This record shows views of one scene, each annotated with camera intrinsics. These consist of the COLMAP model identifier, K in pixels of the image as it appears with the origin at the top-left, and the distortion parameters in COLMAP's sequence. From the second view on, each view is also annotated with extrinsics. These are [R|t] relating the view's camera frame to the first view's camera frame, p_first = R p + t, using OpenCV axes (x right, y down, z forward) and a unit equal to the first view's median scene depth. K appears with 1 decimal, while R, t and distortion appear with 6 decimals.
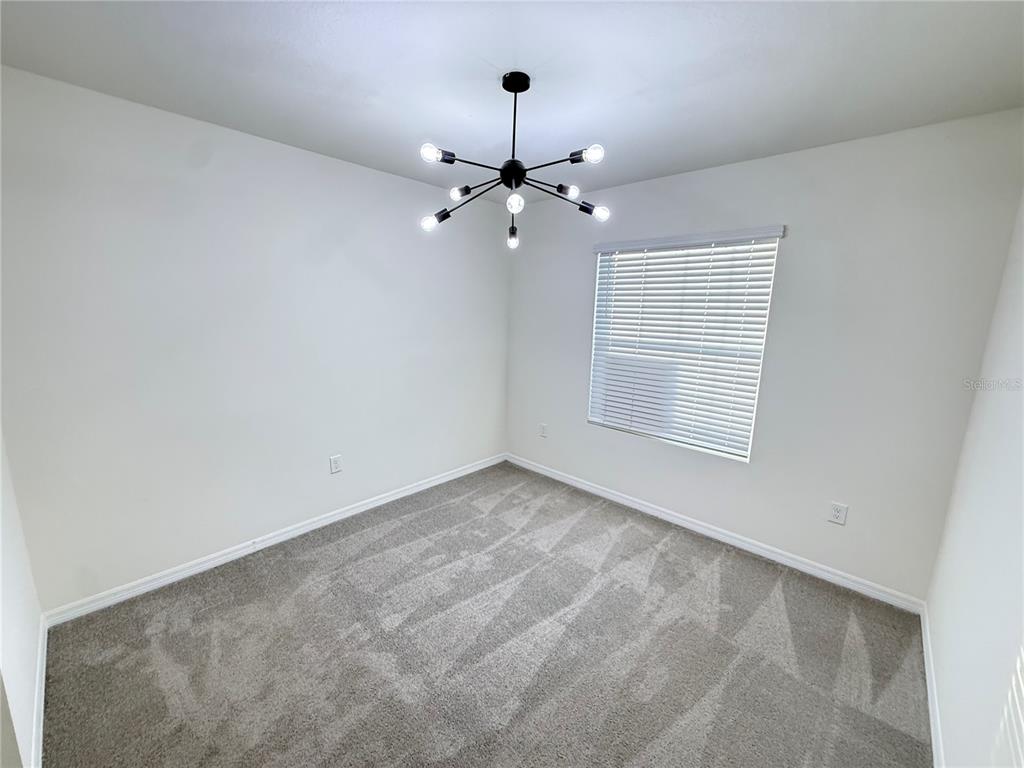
lens RADIAL K [[408.1, 0, 512.5], [0, 408.1, 385.3], [0, 0, 1]] dist [-0.001088, 0.000023]
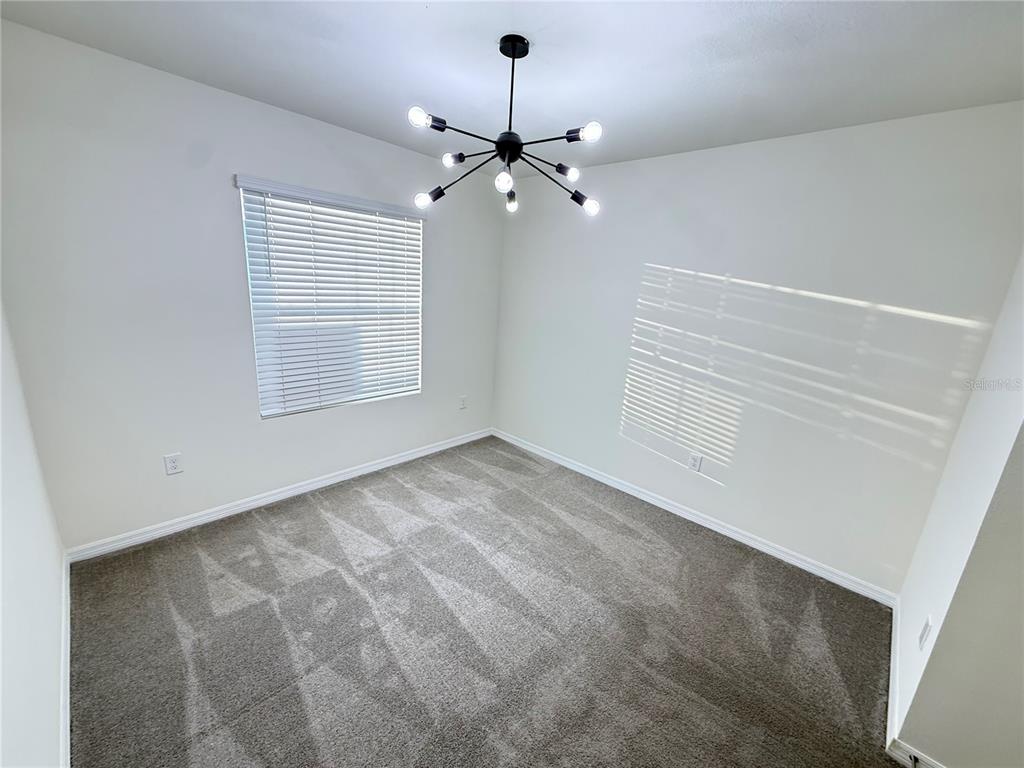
lens RADIAL K [[408.1, 0, 505.4], [0, 408.1, 384.4], [0, 0, 1]] dist [-0.001088, 0.000023]
pose [[0.018805, -0.268566, 0.963078, -0.651592], [0.123807, 0.956460, 0.264303, -0.144832], [-0.992128, 0.114265, 0.051236, 0.623738]]
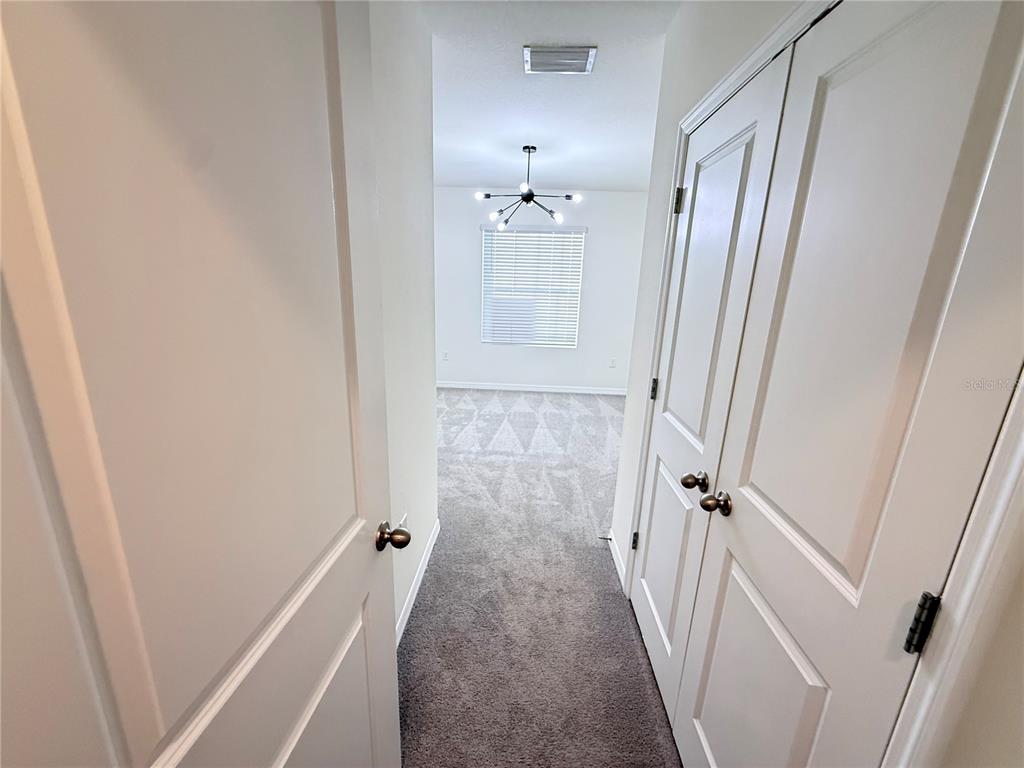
lens RADIAL K [[408.1, 0, 509.8], [0, 408.1, 385.8], [0, 0, 1]] dist [-0.001088, 0.000023]
pose [[0.760900, -0.165441, 0.627424, -0.893358], [0.107283, 0.985718, 0.129811, 0.075782], [-0.639939, -0.031461, 0.767782, -0.303309]]
